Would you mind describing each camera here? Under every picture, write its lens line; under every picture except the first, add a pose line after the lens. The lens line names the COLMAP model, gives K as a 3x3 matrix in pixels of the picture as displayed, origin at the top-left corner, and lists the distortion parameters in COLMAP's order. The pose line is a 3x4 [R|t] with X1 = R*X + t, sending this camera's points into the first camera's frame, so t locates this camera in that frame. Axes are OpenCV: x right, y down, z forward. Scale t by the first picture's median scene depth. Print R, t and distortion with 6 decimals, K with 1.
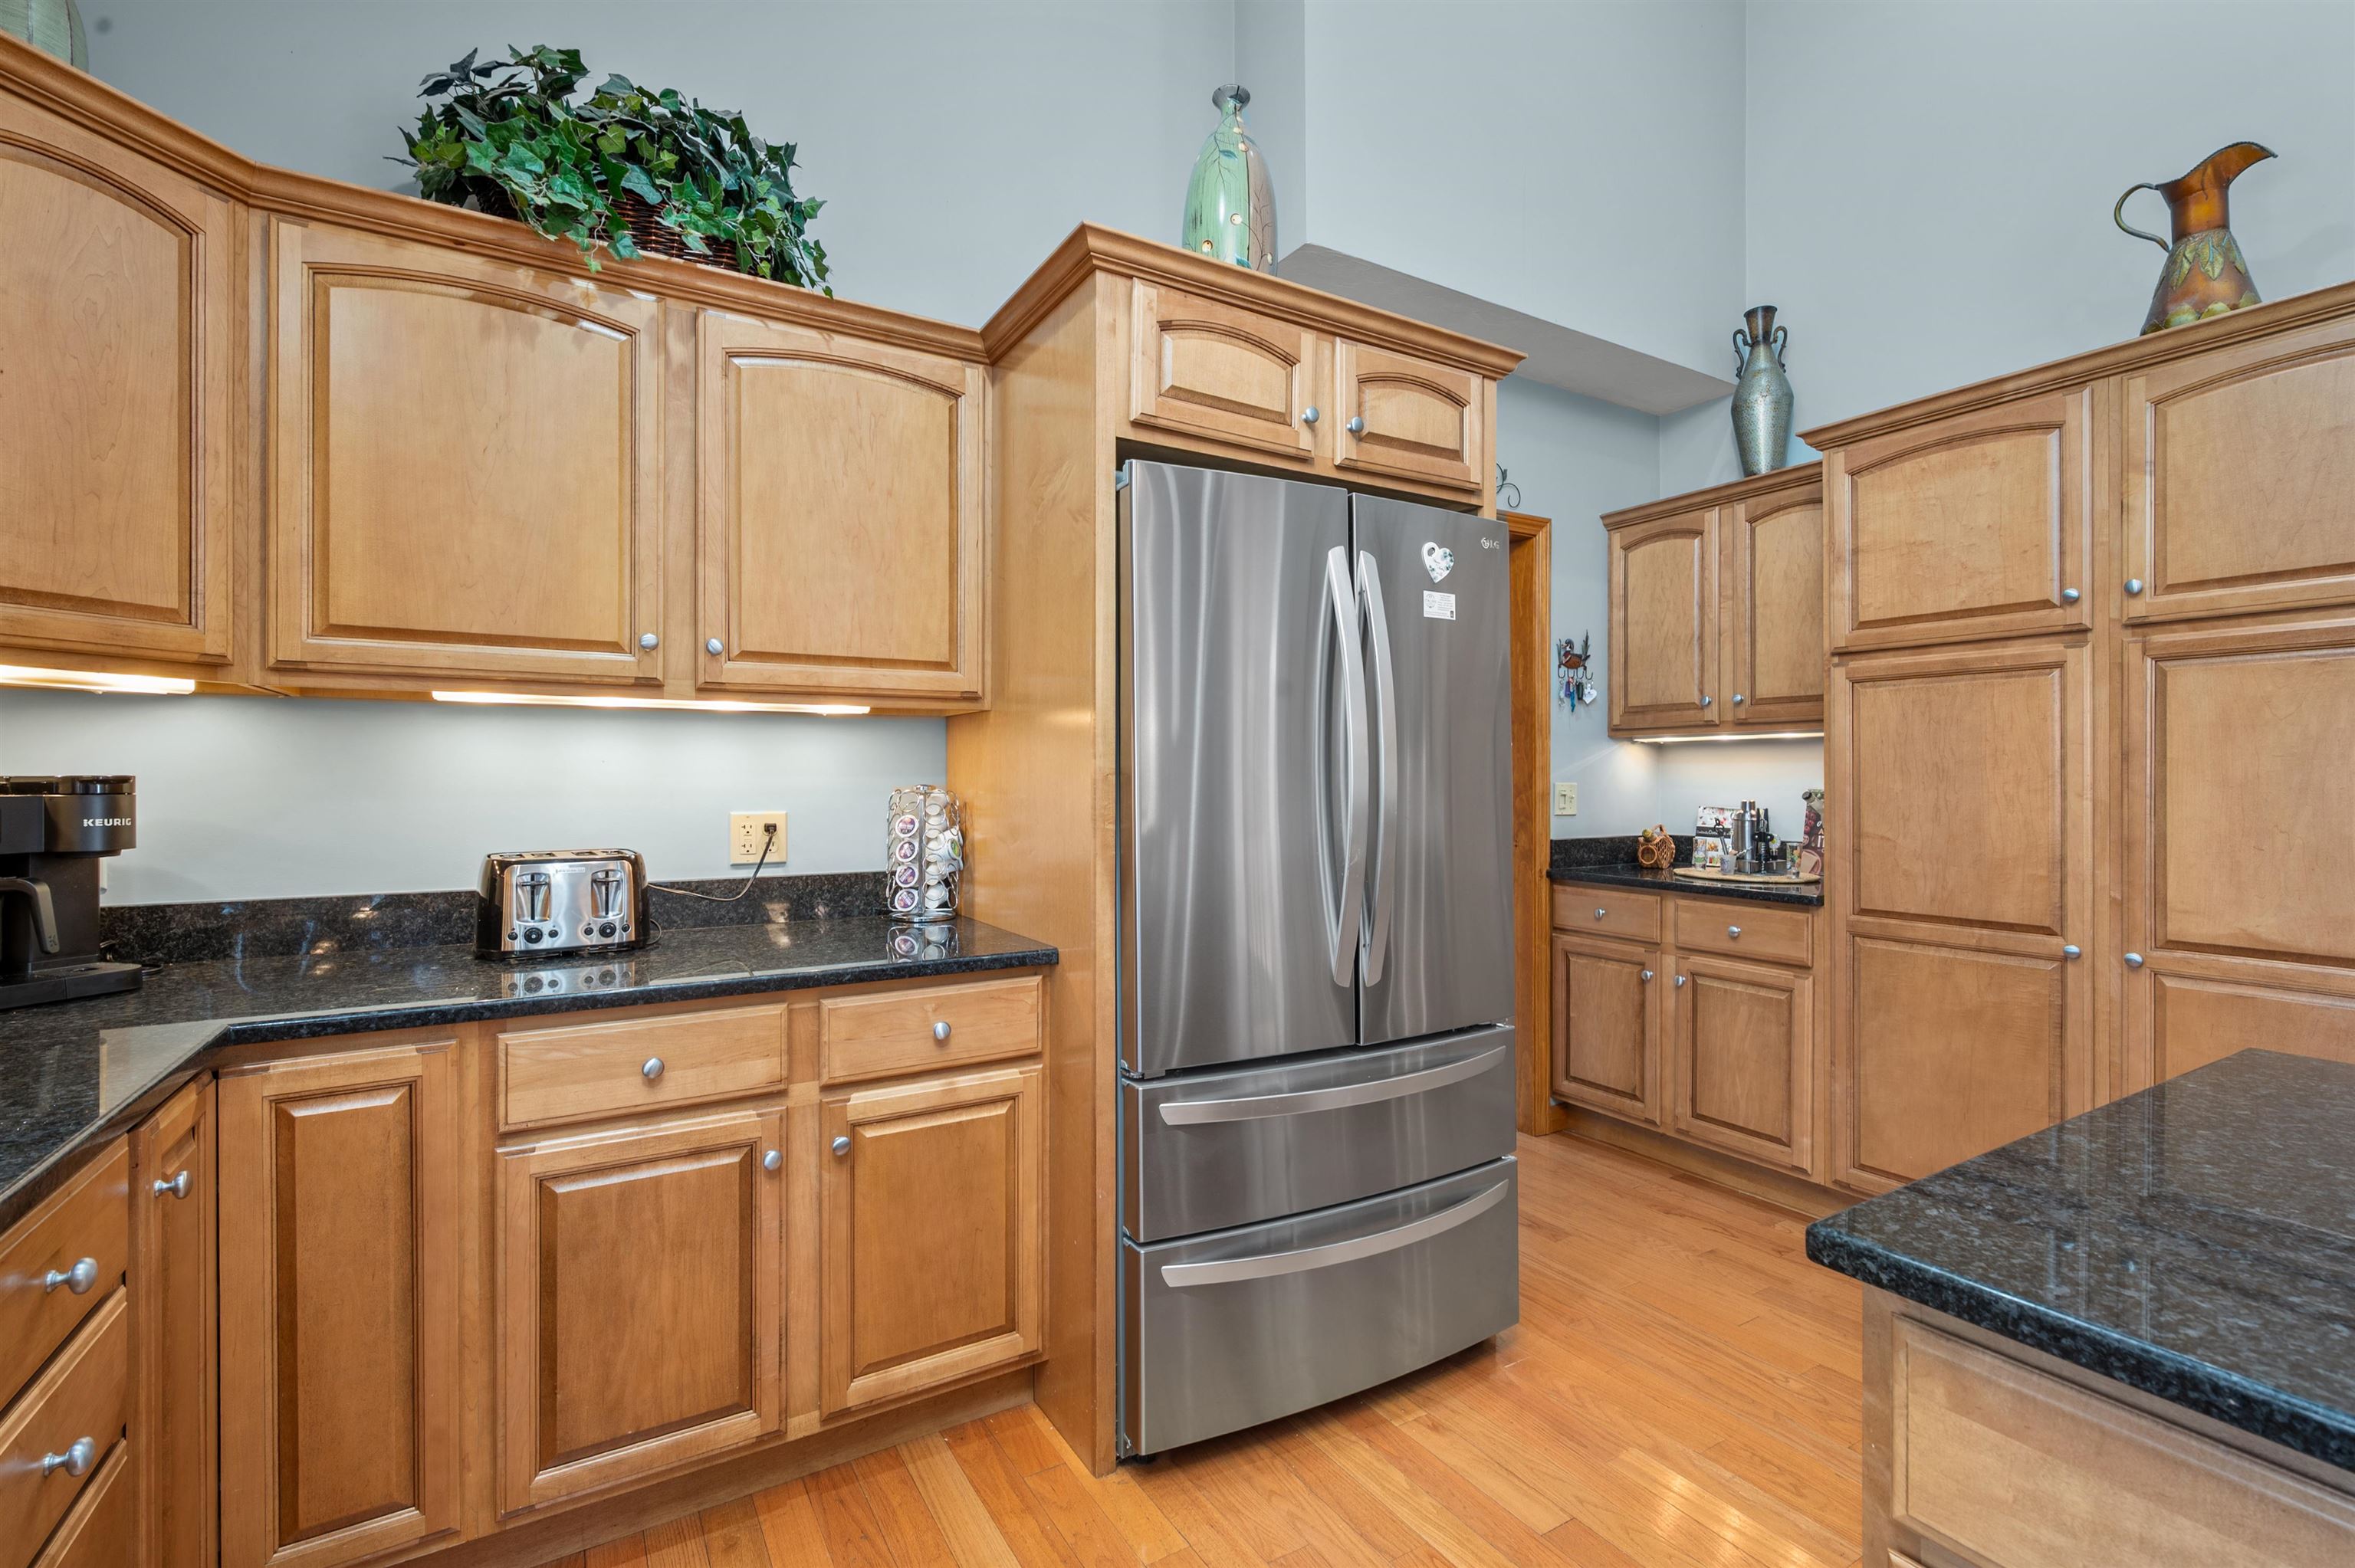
lens RADIAL K [[1050.8, 0, 1186.6], [0, 1050.8, 777.9], [0, 0, 1]] dist [-0.003530, 0.001132]
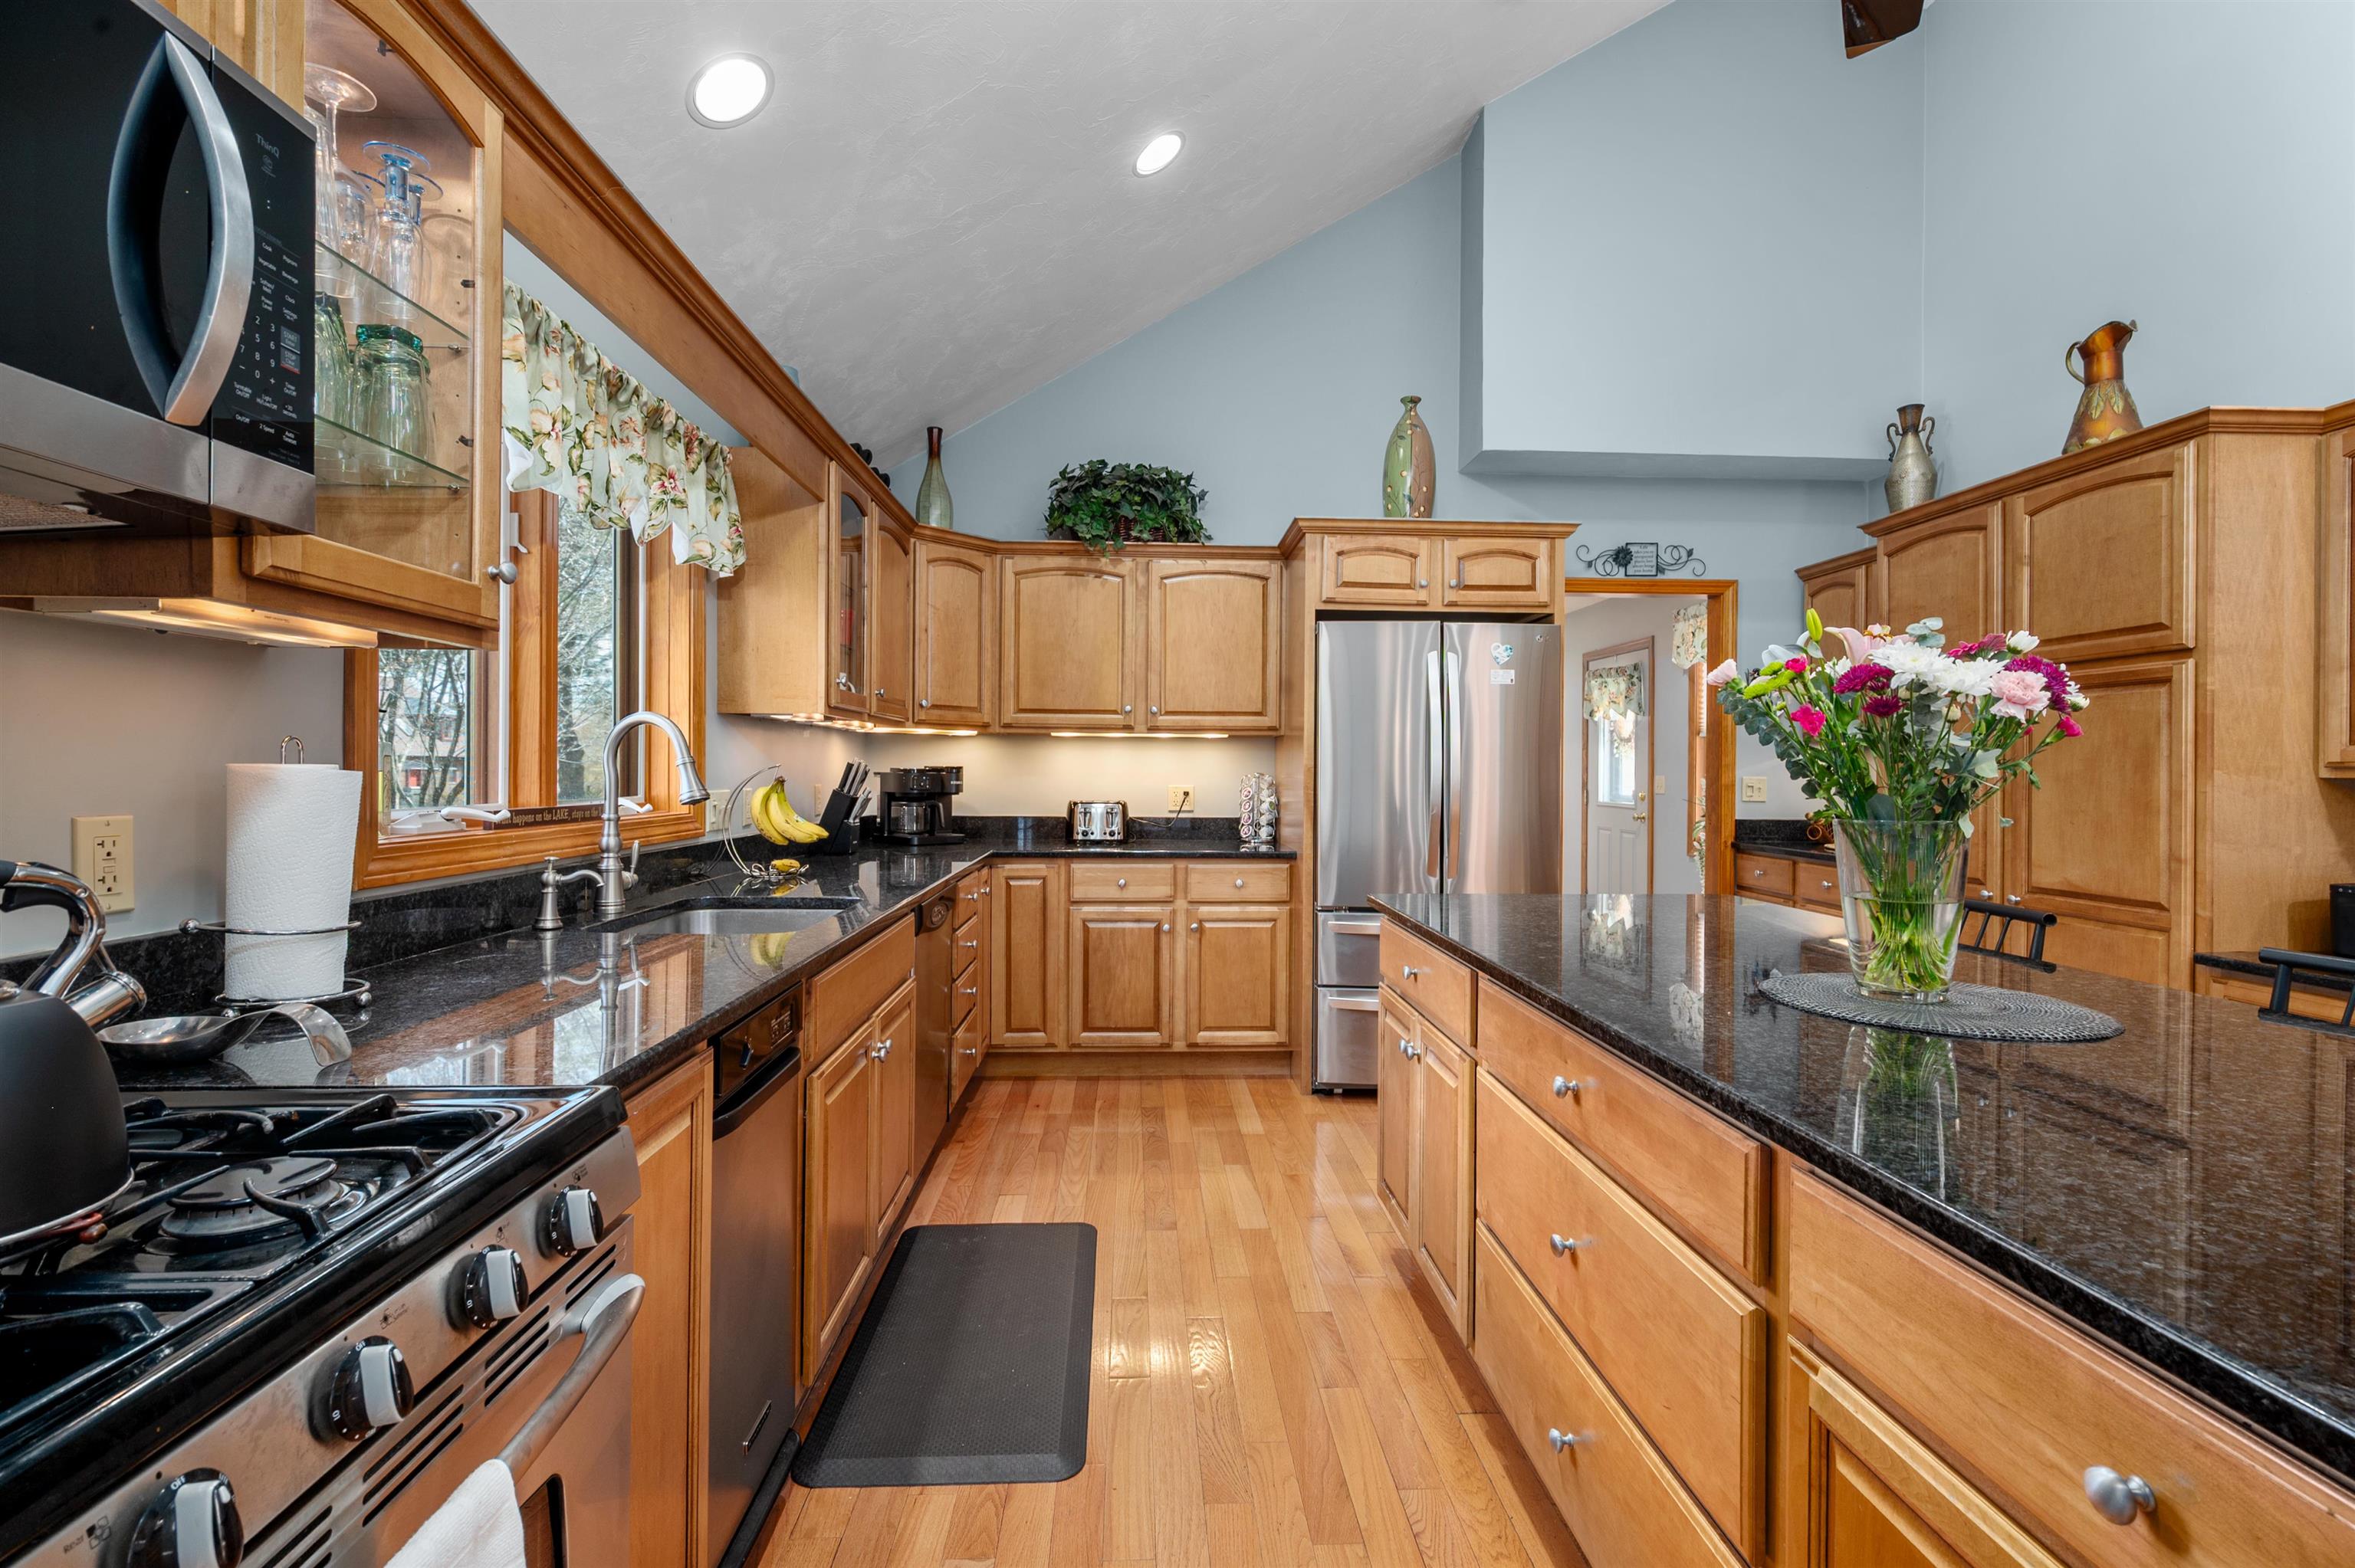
lens RADIAL K [[1050.8, 0, 1183.5], [0, 1050.8, 773.4], [0, 0, 1]] dist [-0.003530, 0.001132]
pose [[0.879929, 0.007646, -0.475044, 0.678909], [-0.007855, 0.999968, 0.001544, 0.006611], [0.475040, 0.002373, 0.879961, -0.955268]]
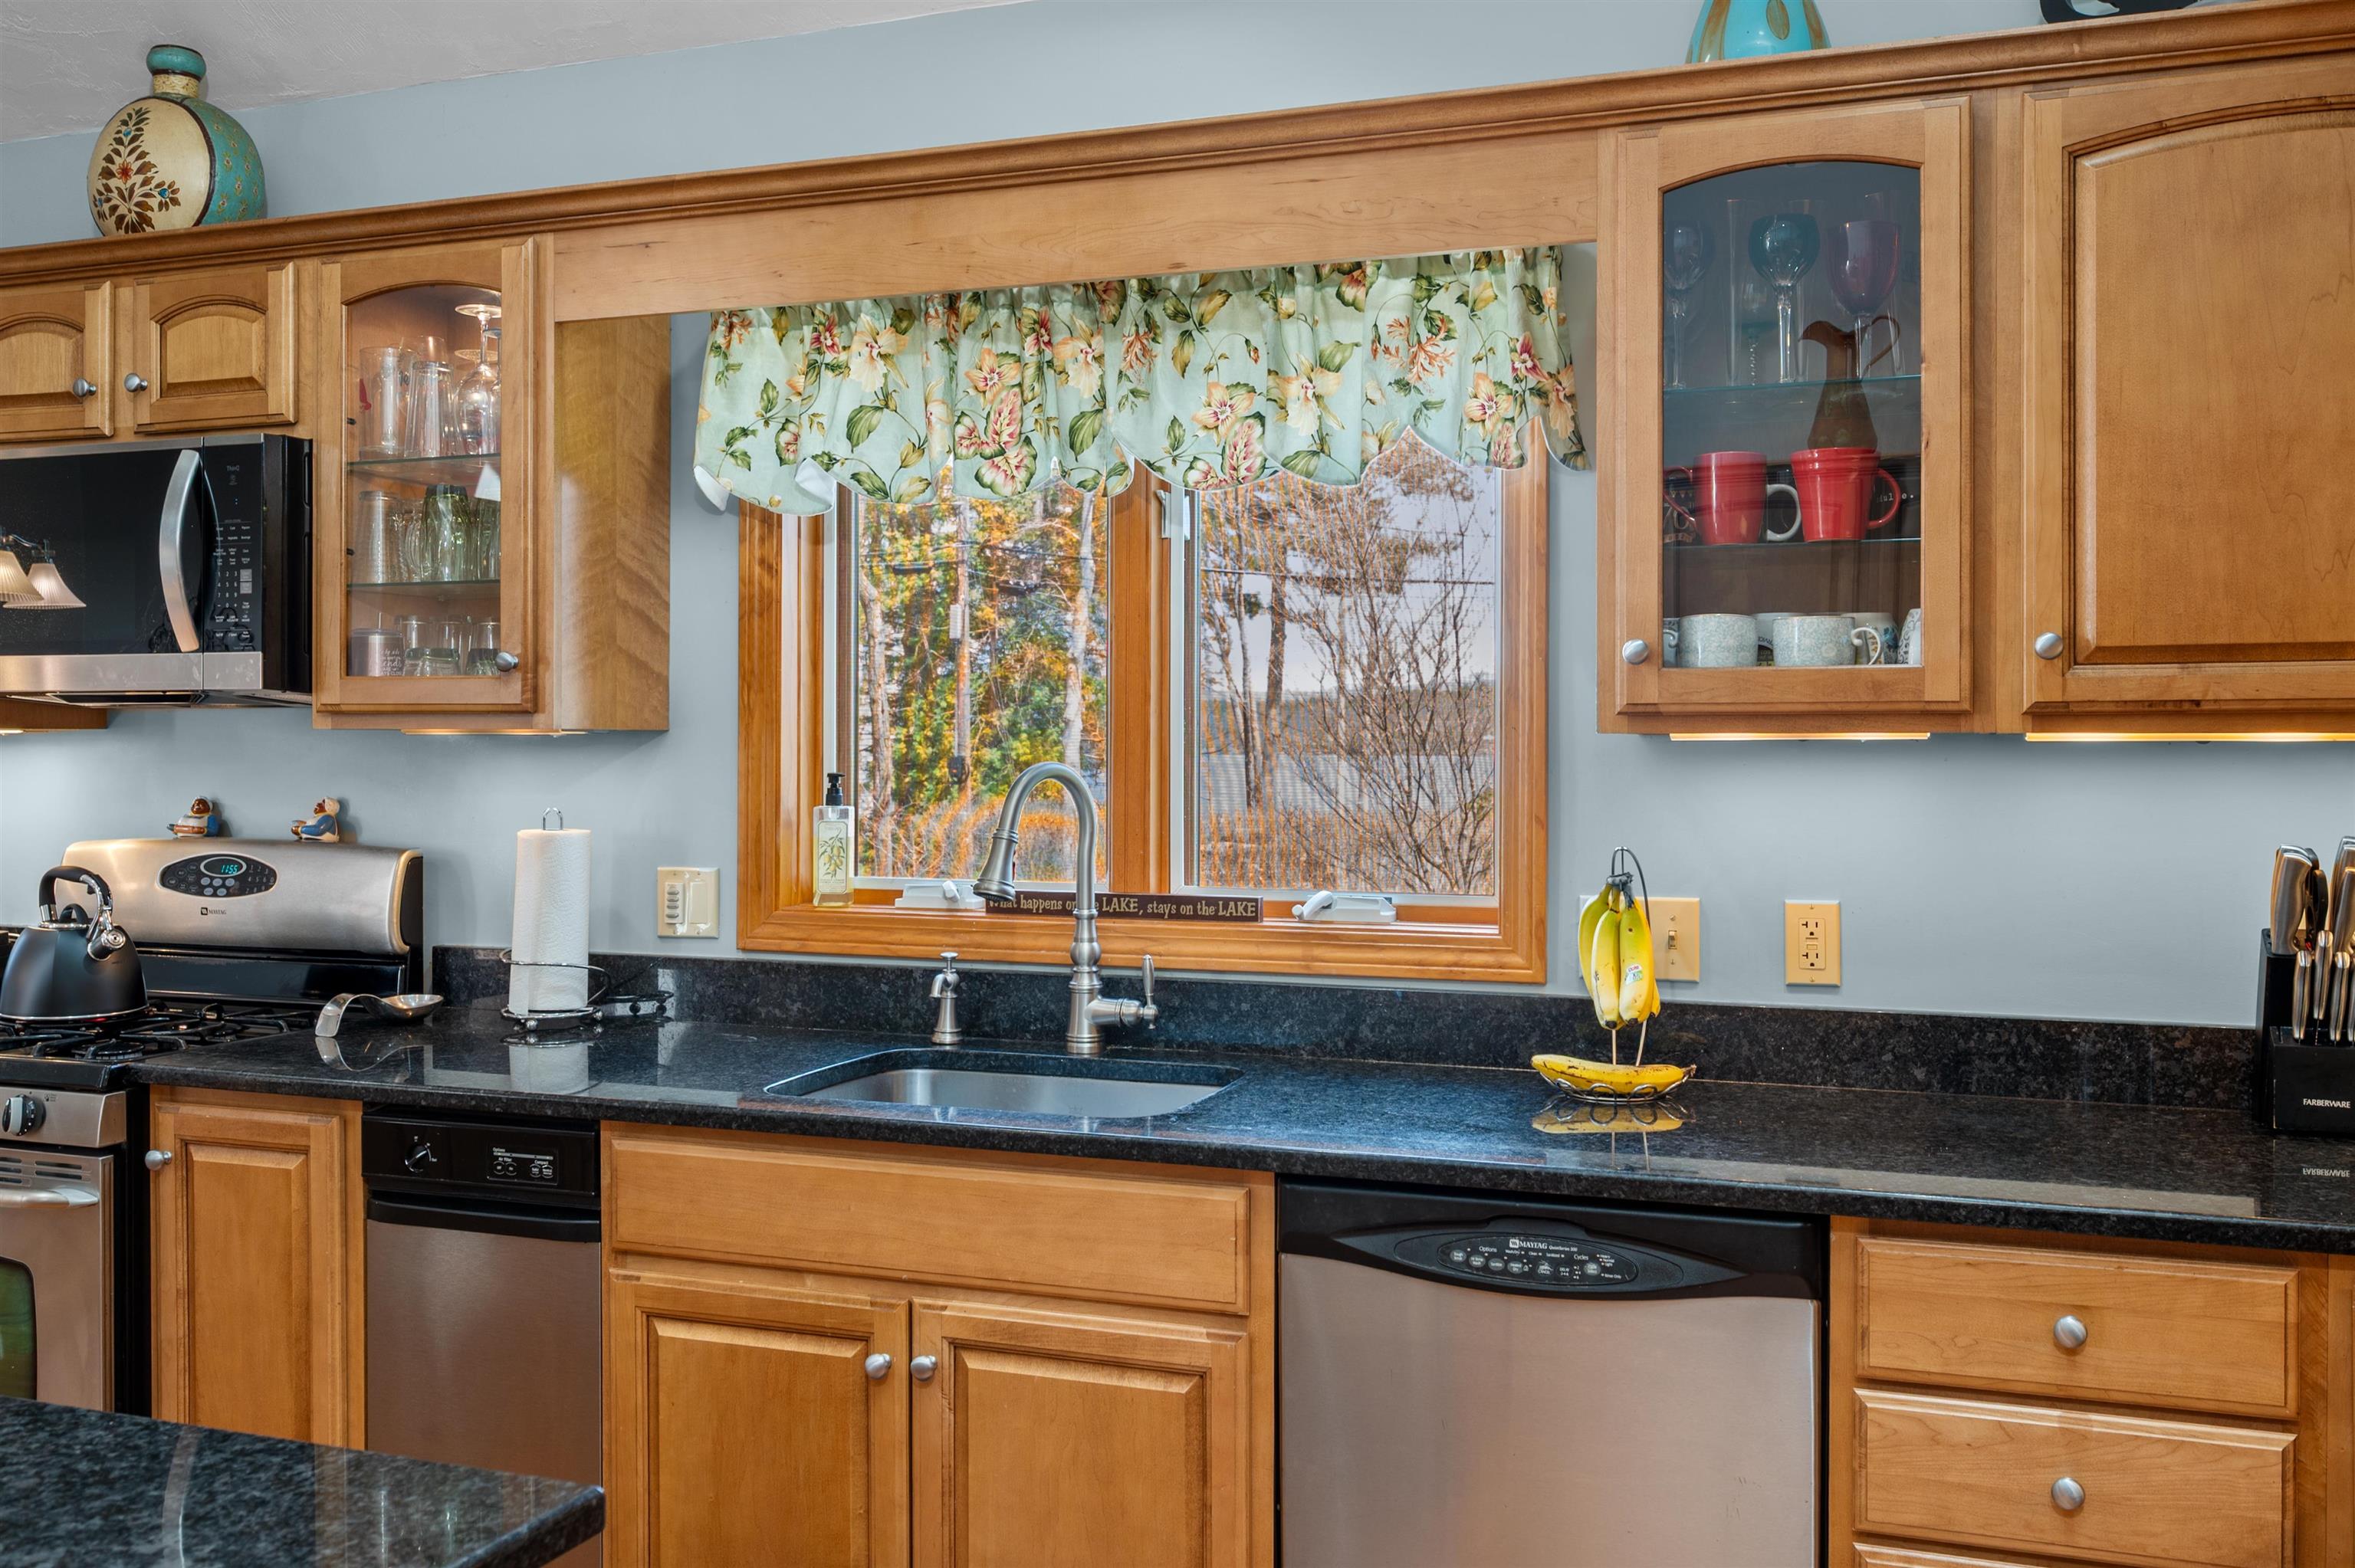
lens RADIAL K [[2050.4, 0, 1197.1], [0, 2050.4, 736.4], [0, 0, 1]] dist [0.011649, -0.032288]
pose [[-0.783416, 0.005482, -0.621473, 0.476370], [0.000384, 0.999965, 0.008337, -0.085870], [0.621497, 0.006293, -0.783391, 1.020171]]
